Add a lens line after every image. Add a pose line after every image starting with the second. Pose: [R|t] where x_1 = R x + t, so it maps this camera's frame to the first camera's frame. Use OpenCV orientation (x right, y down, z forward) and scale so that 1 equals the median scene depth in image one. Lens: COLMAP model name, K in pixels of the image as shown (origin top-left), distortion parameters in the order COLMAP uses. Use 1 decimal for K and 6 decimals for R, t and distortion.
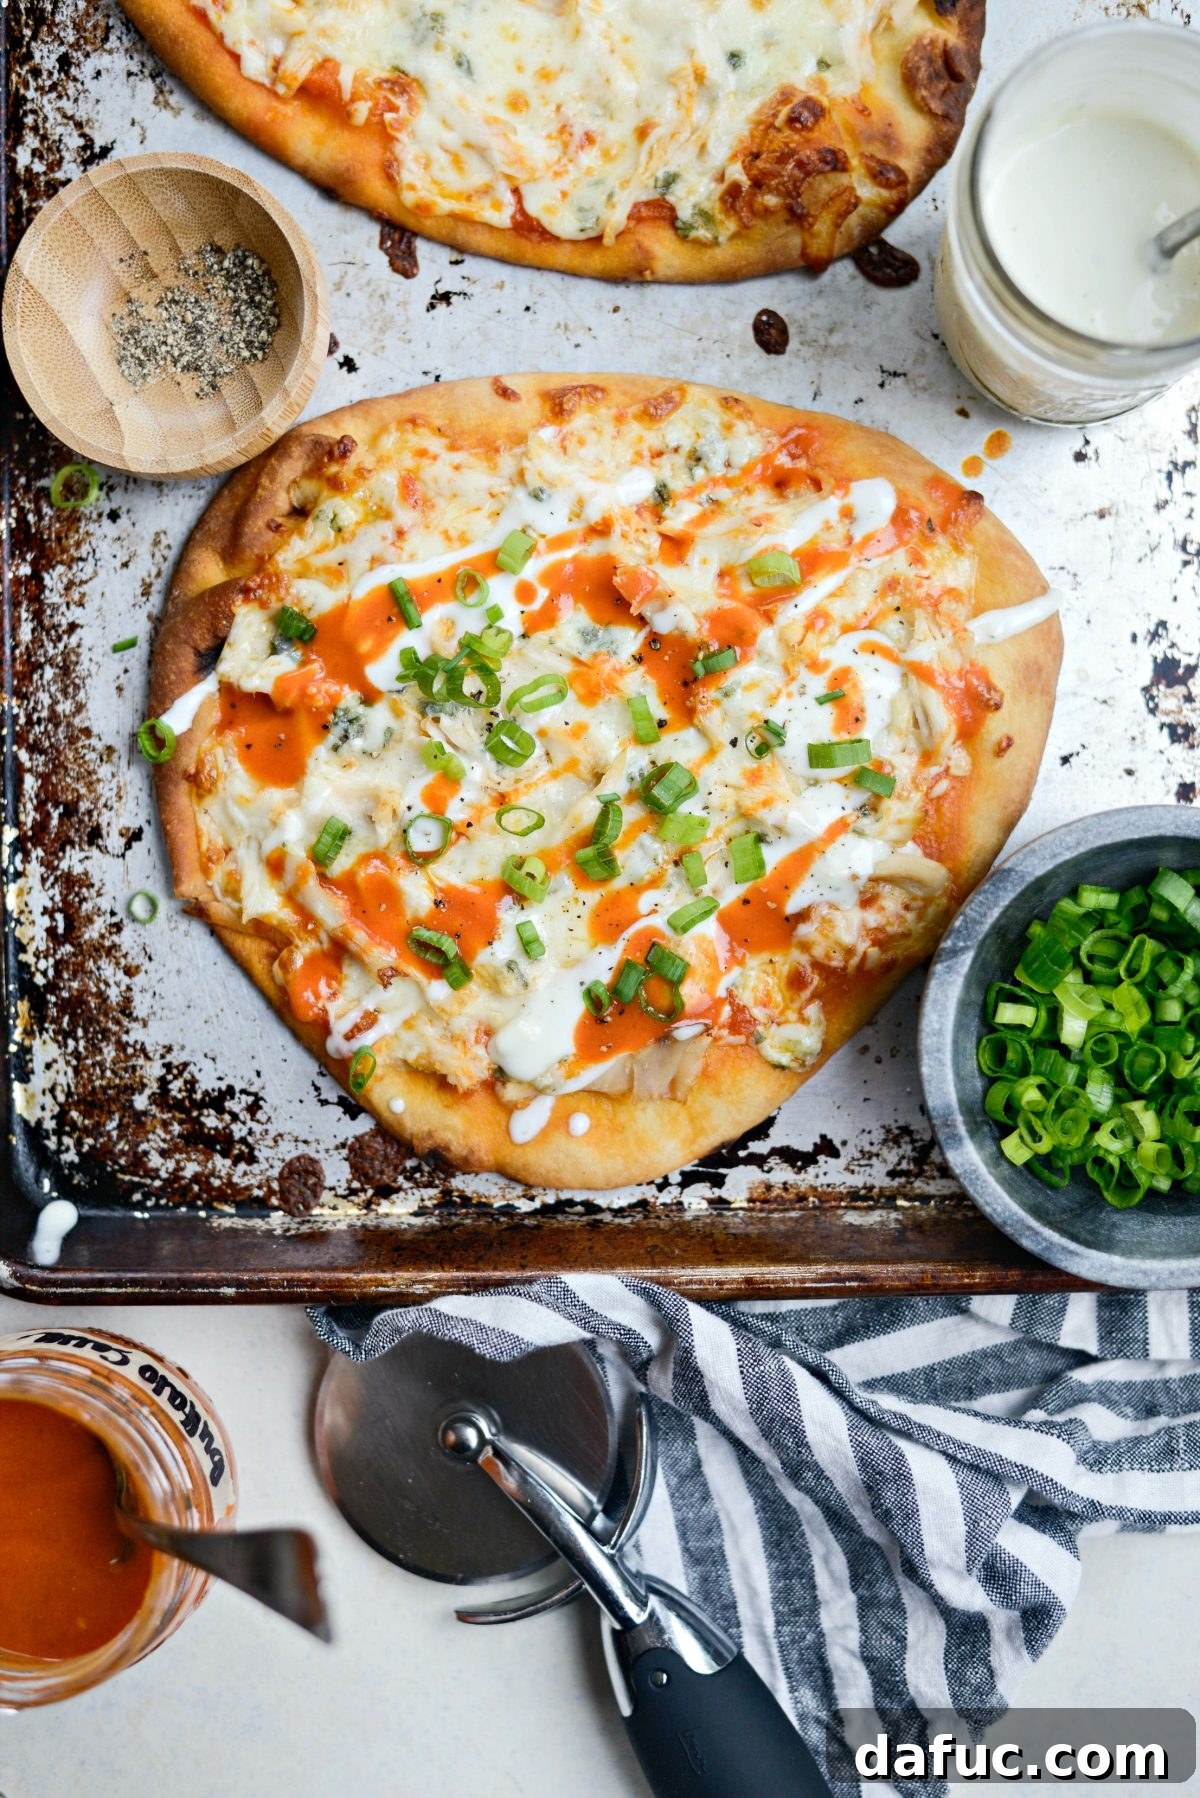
lens RADIAL K [[2858.7, 0, 600.0], [0, 2858.7, 899.0], [0, 0, 1]] dist [-0.136119, -0.019368]
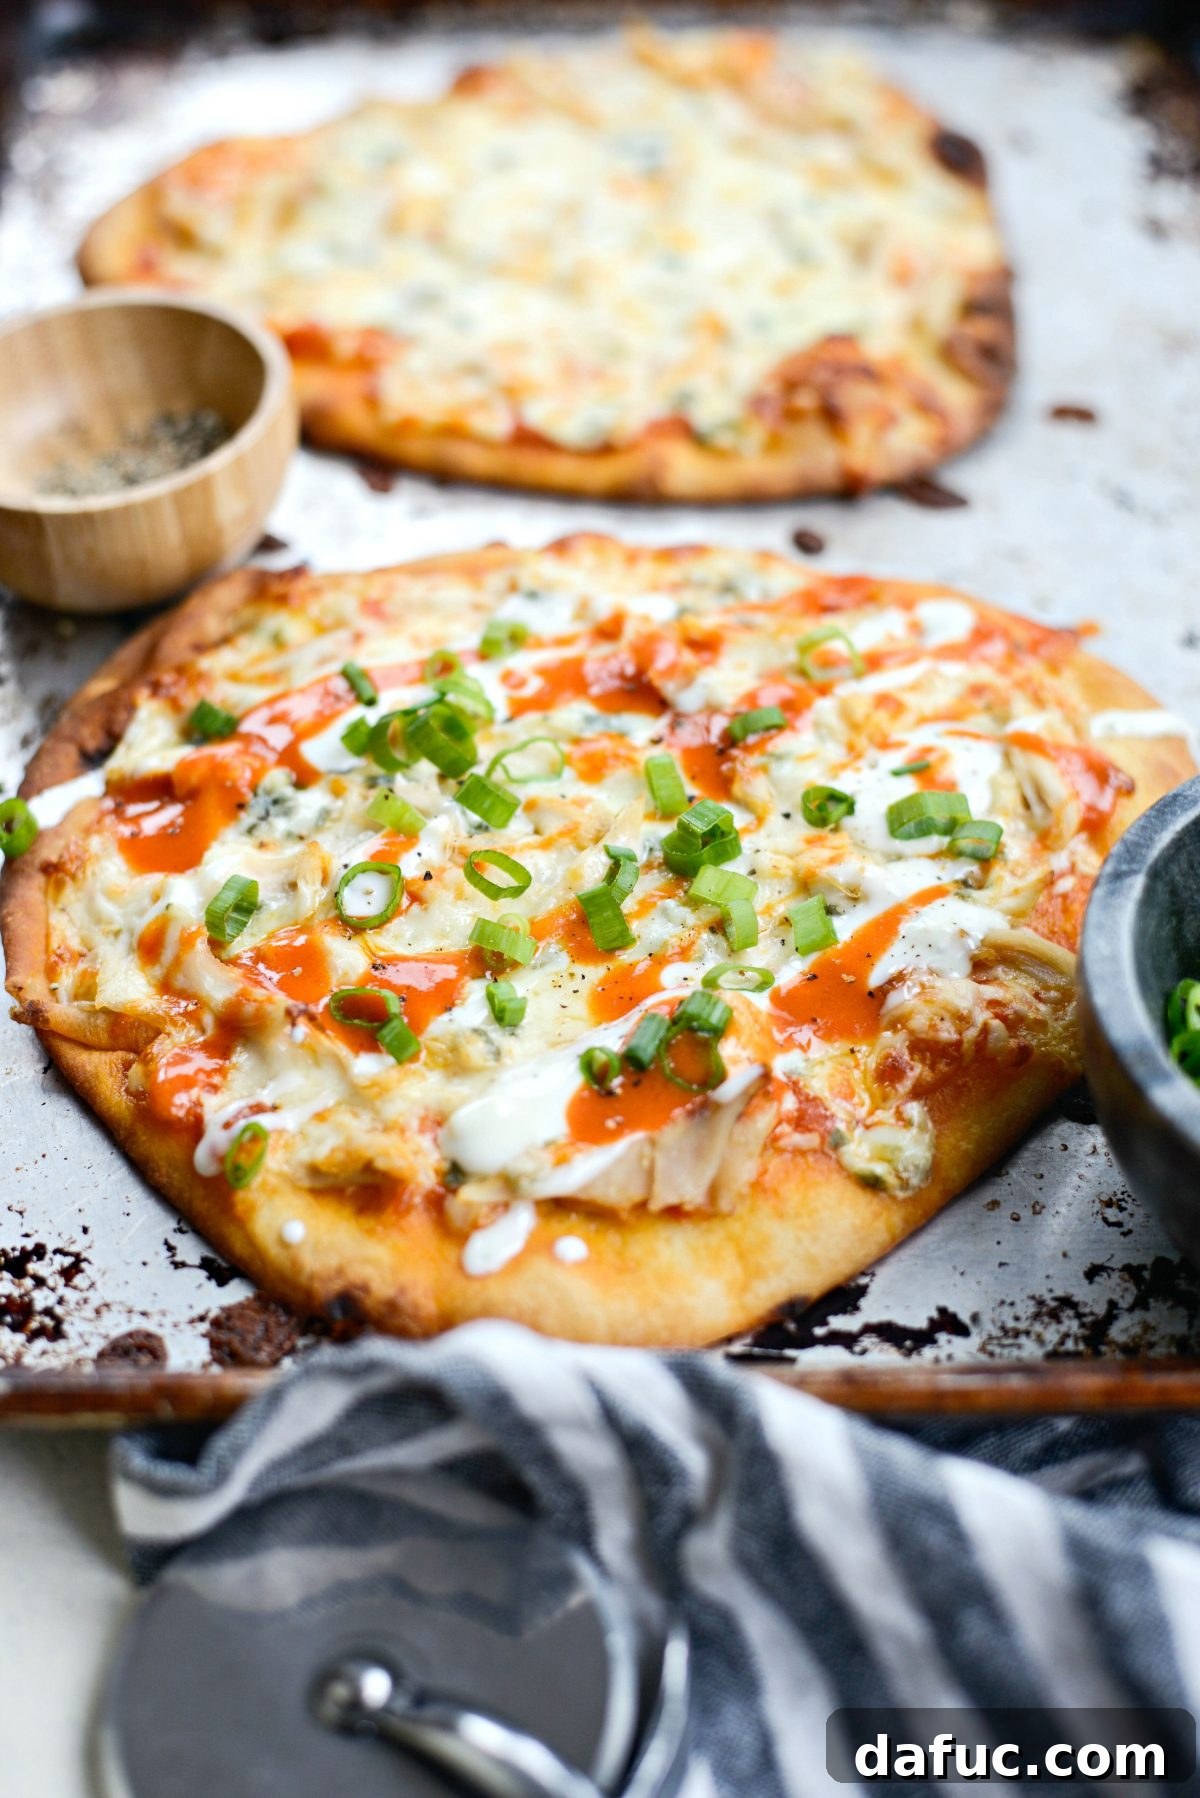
lens RADIAL K [[2858.7, 0, 600.0], [0, 2858.7, 899.0], [0, 0, 1]] dist [-0.136119, -0.019368]
pose [[0.999103, 0.034459, 0.024609, -0.019351], [-0.006465, 0.698485, -0.715596, 0.488485], [-0.041848, 0.714795, 0.698081, 0.487091]]
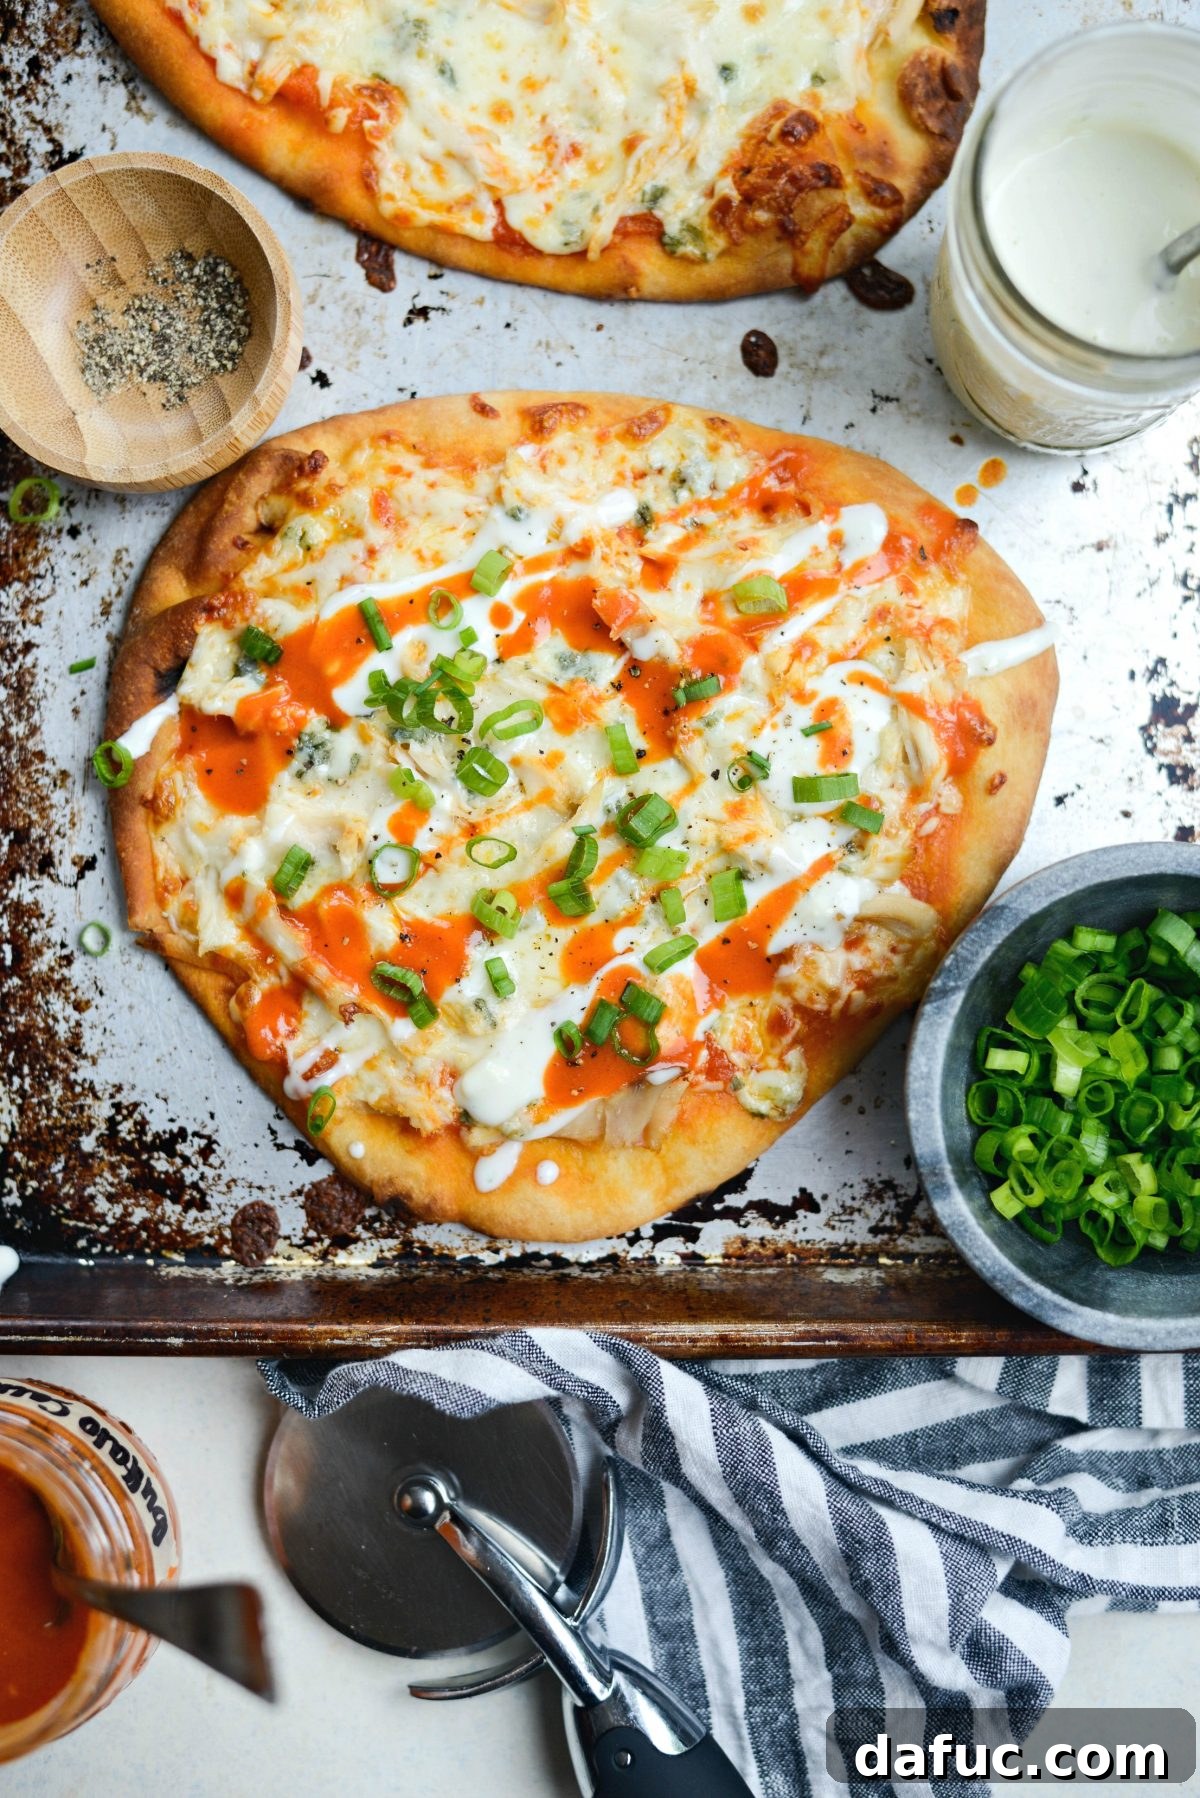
lens RADIAL K [[2858.7, 0, 600.0], [0, 2858.7, 899.0], [0, 0, 1]] dist [-0.136119, -0.019368]
pose [[0.999783, 0.016279, 0.012997, -0.003663], [-0.015707, 0.998953, -0.042958, 0.028274], [-0.013682, 0.042745, 0.998992, 0.043577]]
